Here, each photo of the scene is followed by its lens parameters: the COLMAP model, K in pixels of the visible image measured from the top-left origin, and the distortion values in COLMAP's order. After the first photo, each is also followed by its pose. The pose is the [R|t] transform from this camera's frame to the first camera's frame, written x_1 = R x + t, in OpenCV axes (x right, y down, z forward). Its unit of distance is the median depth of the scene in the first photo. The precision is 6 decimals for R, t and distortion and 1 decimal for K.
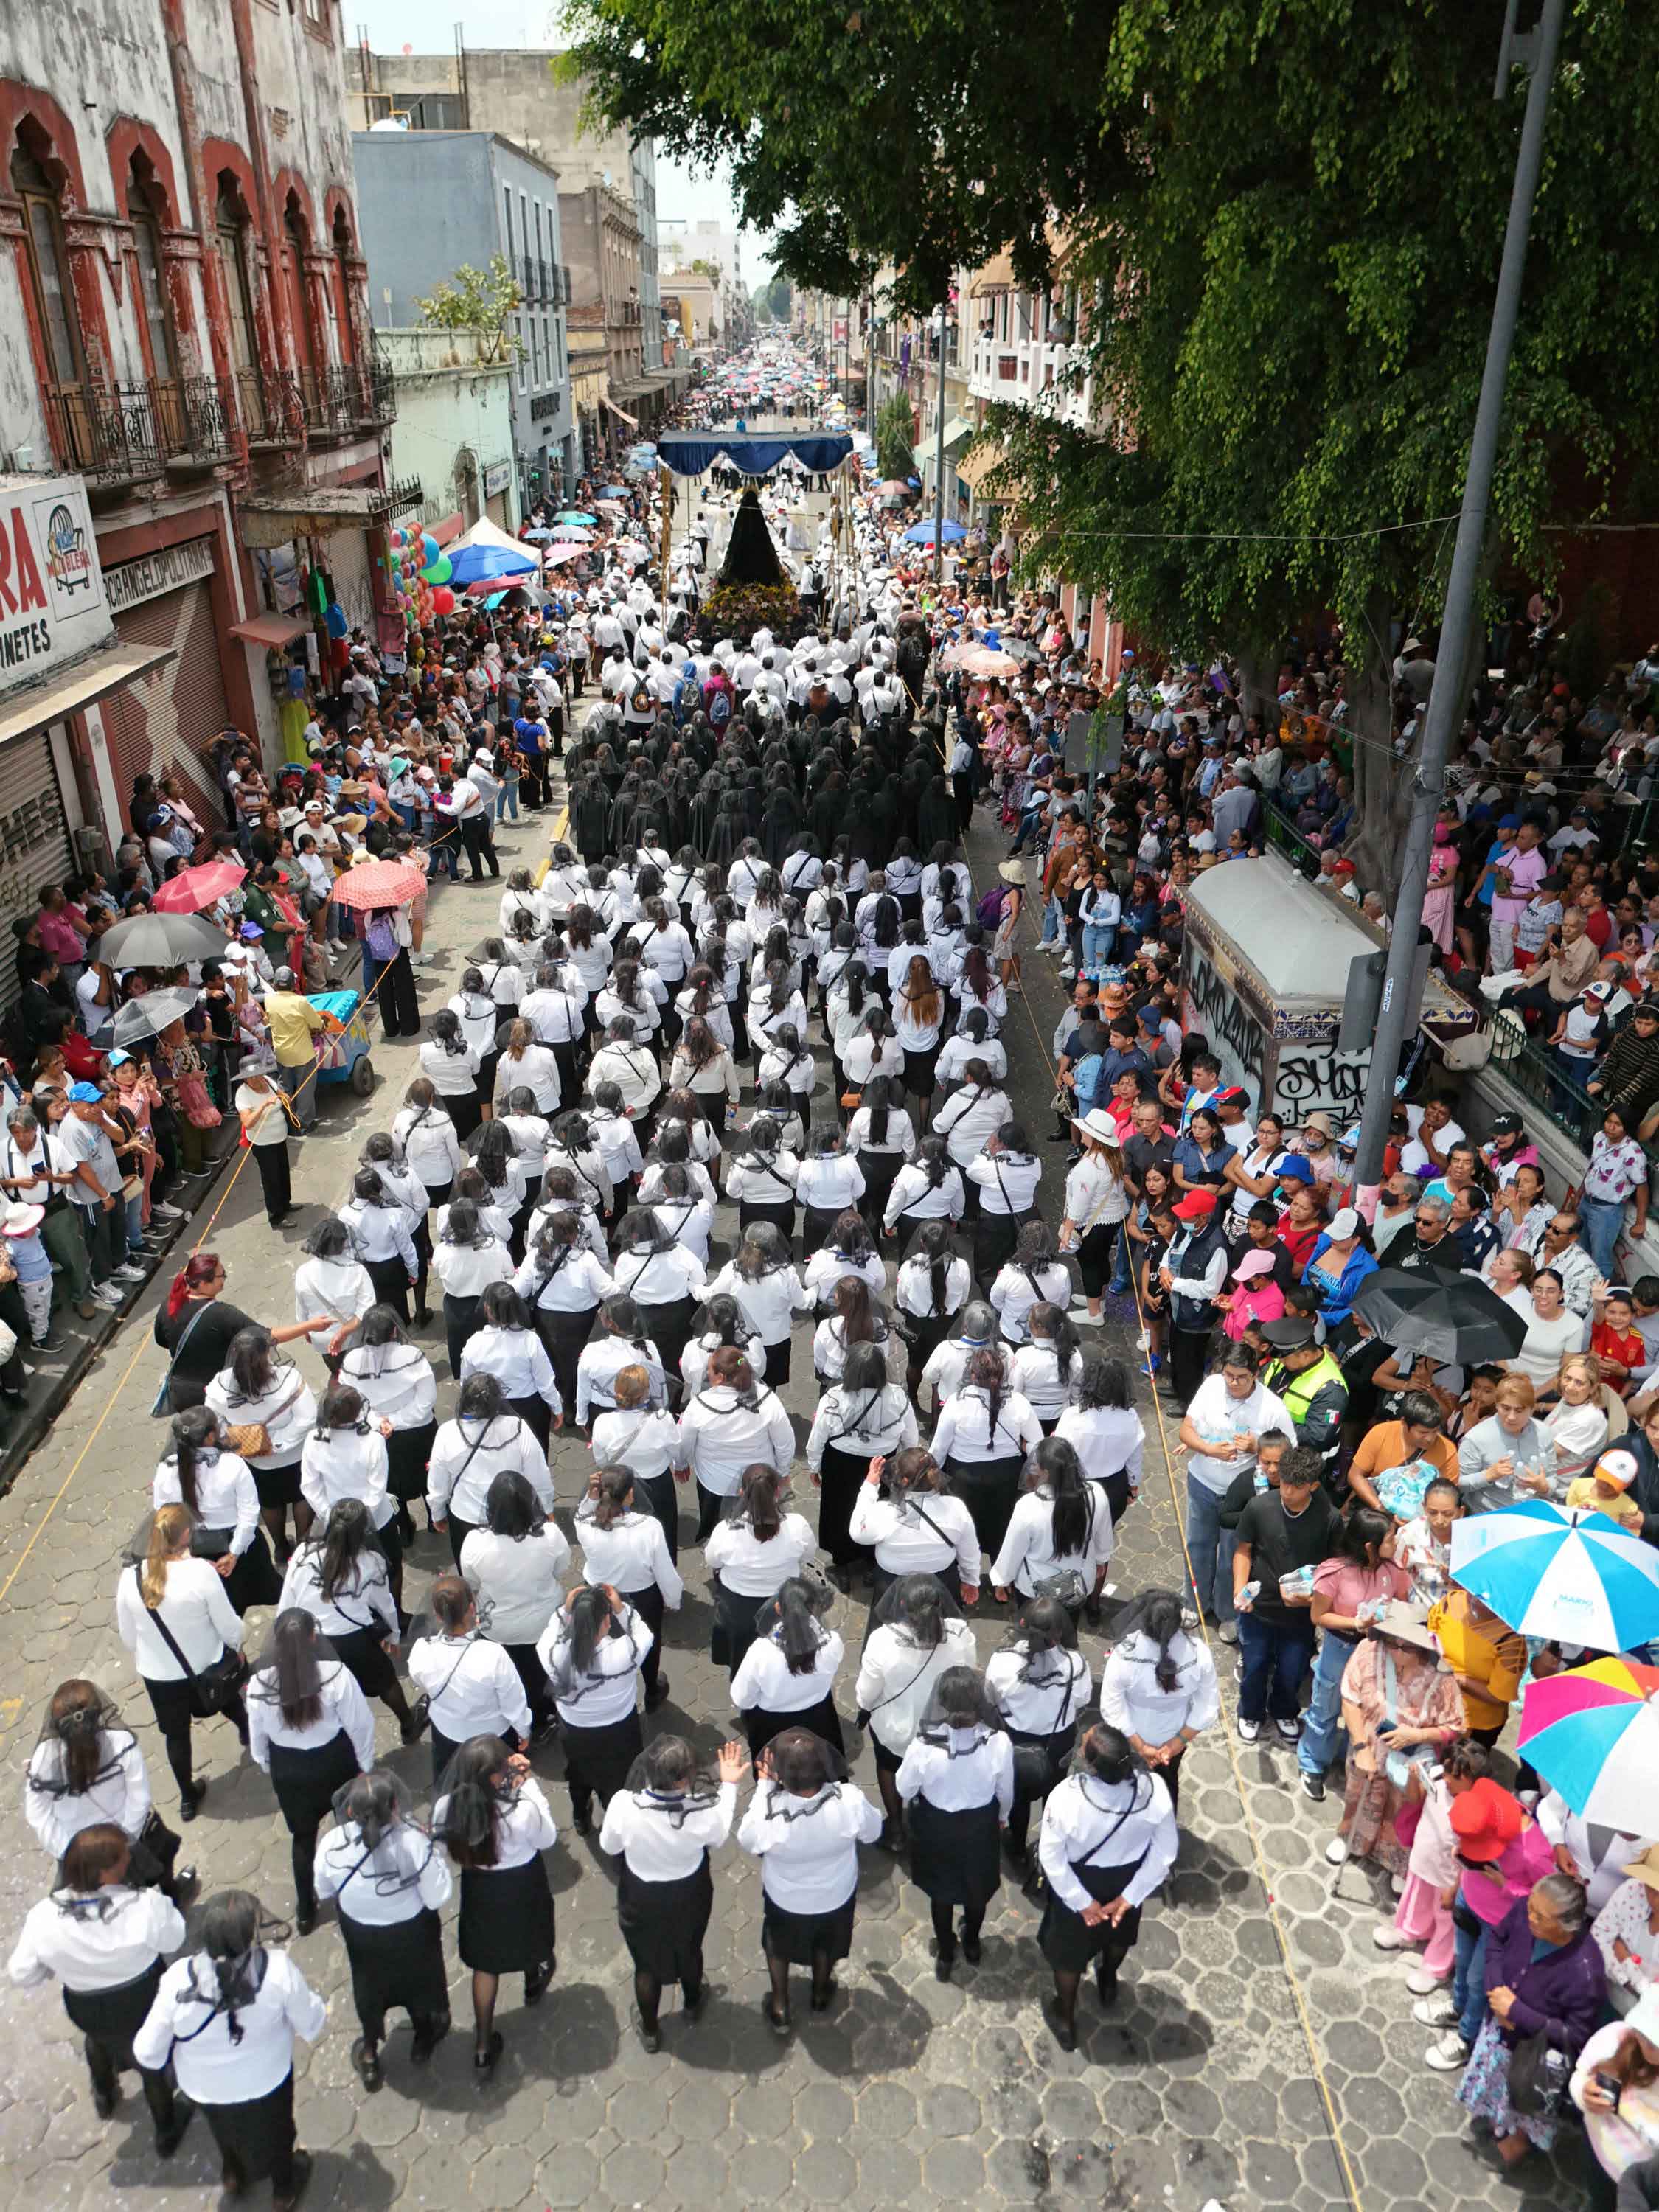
lens RADIAL K [[1650.0, 0, 829.5], [0, 1650.0, 1106.0], [0, 0, 1]] dist [0.064387, -0.038990]
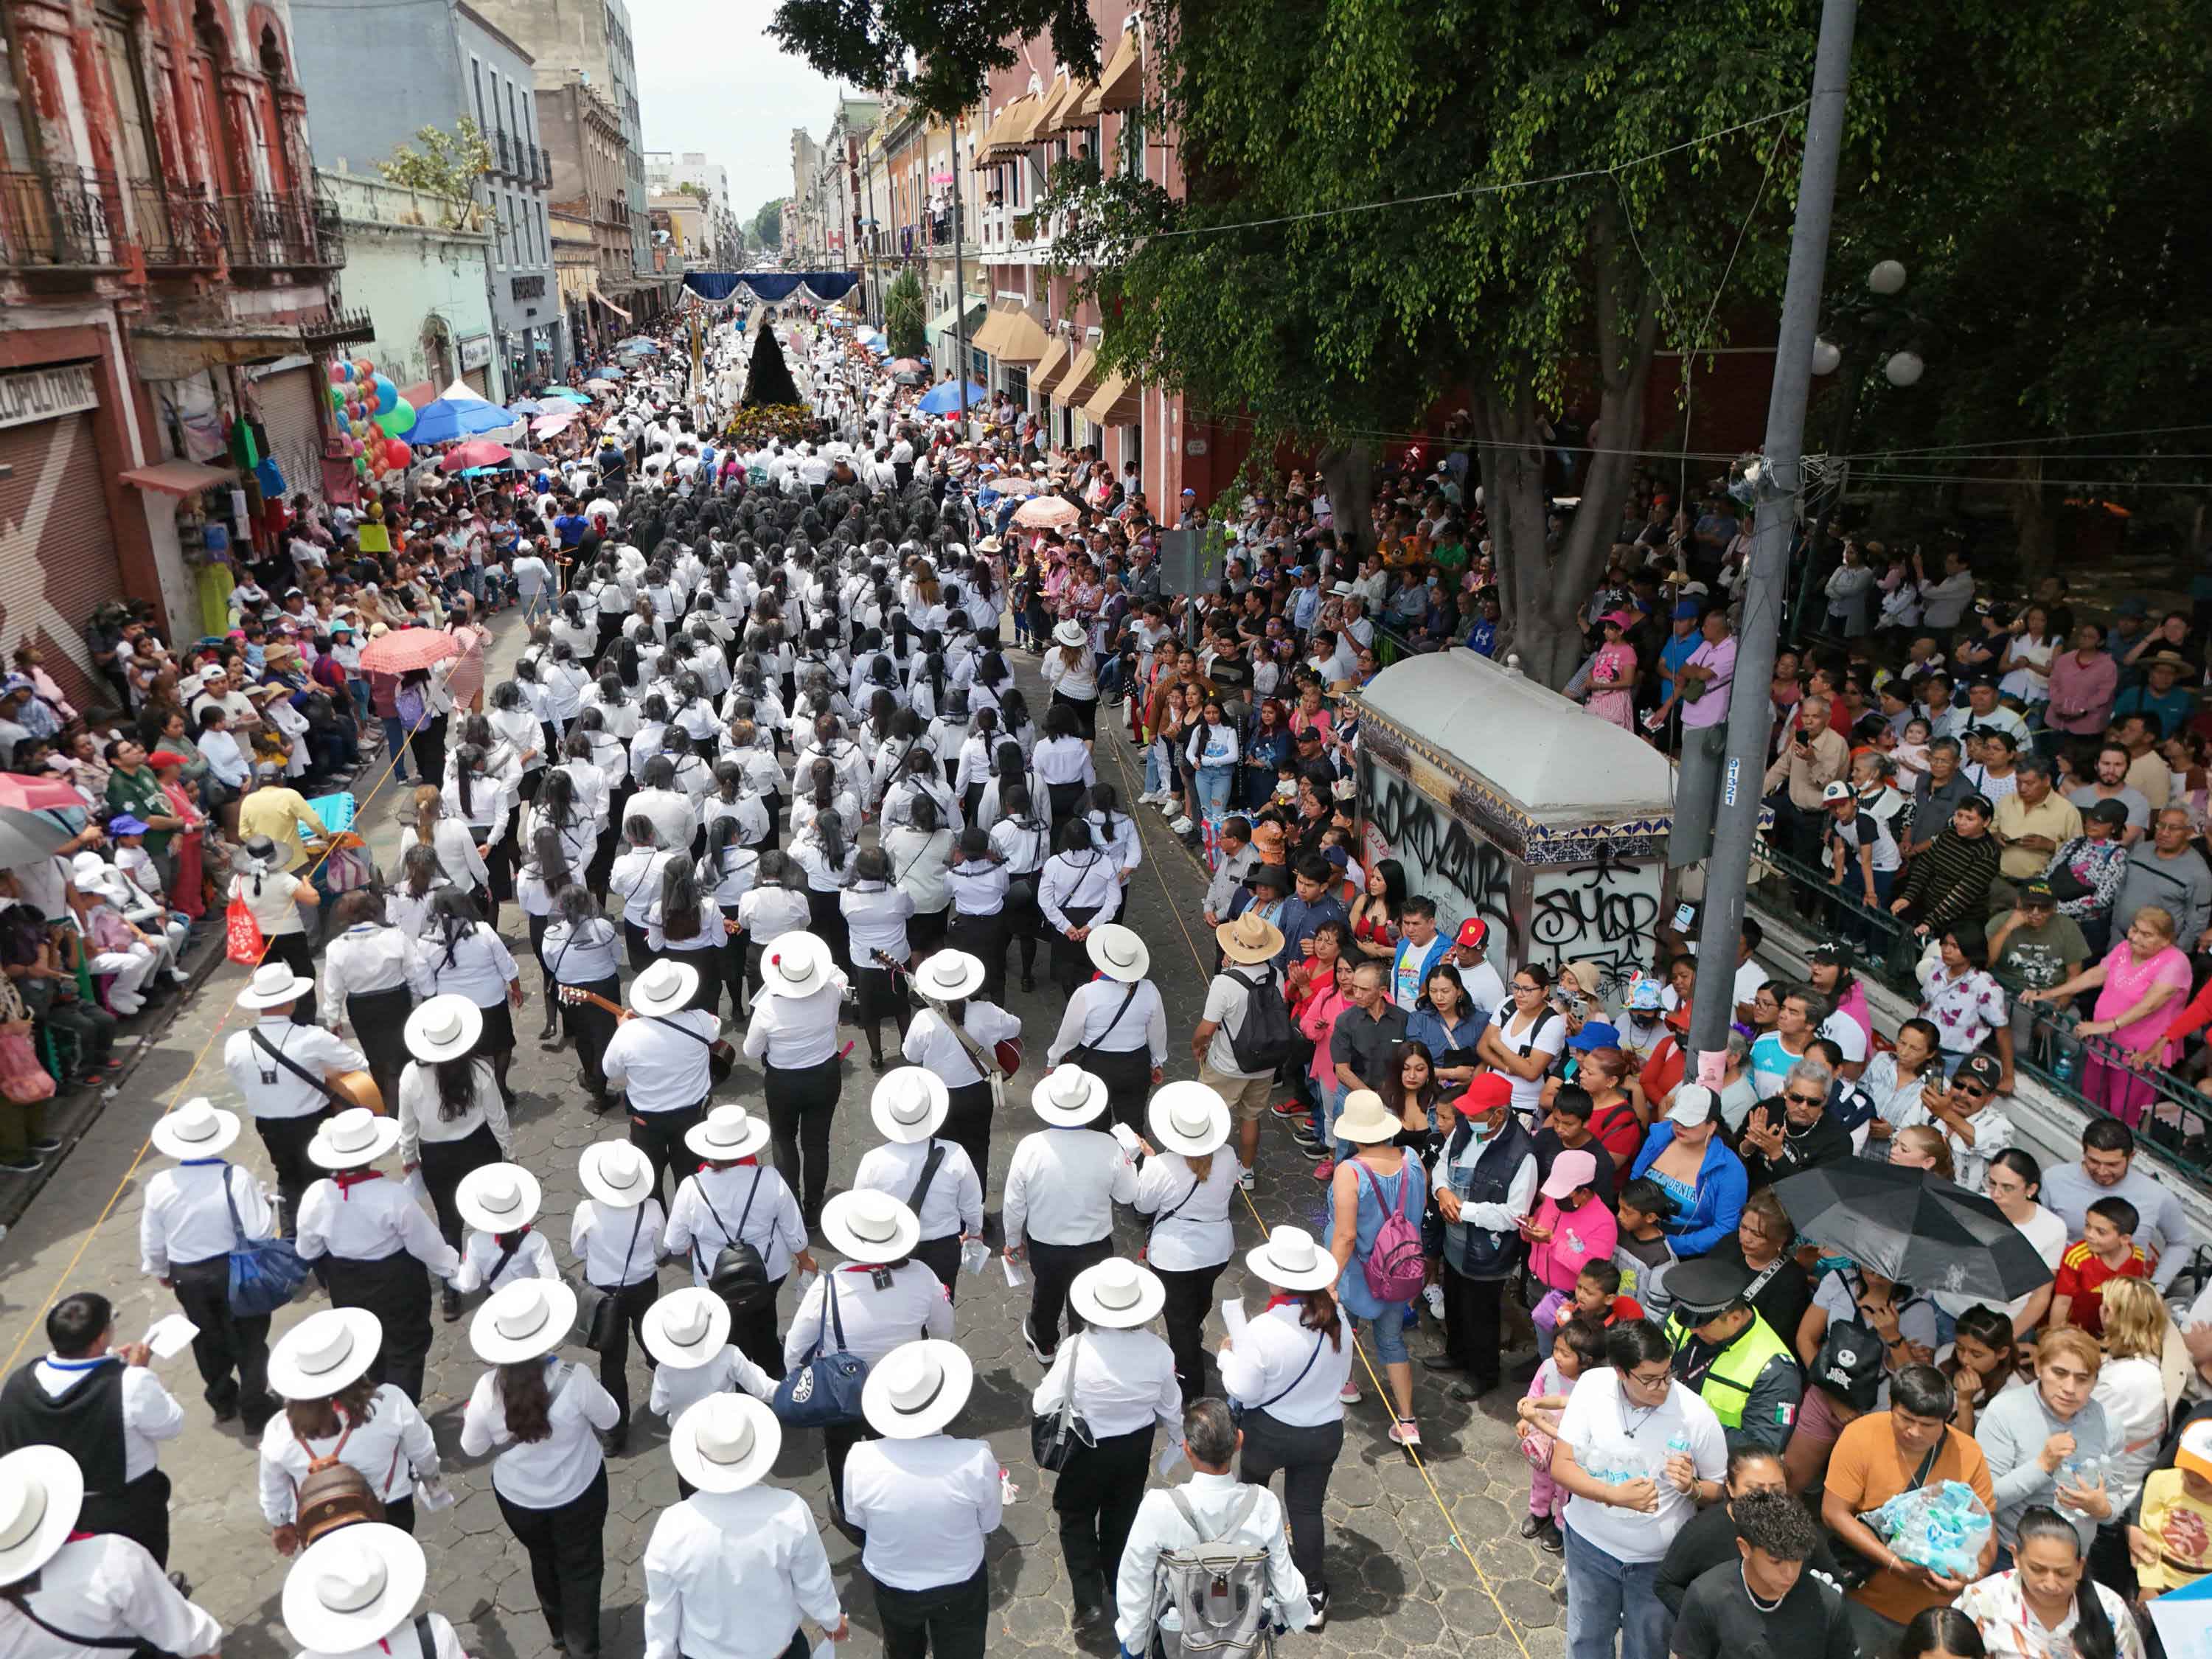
lens RADIAL K [[1650.0, 0, 1106.0], [0, 1650.0, 829.5], [0, 0, 1]] dist [0.064387, -0.038990]
pose [[0.986997, -0.057499, 0.150103, -0.017270], [0.072819, 0.992455, -0.098645, 0.001834], [-0.143299, 0.108292, 0.983737, 0.135994]]
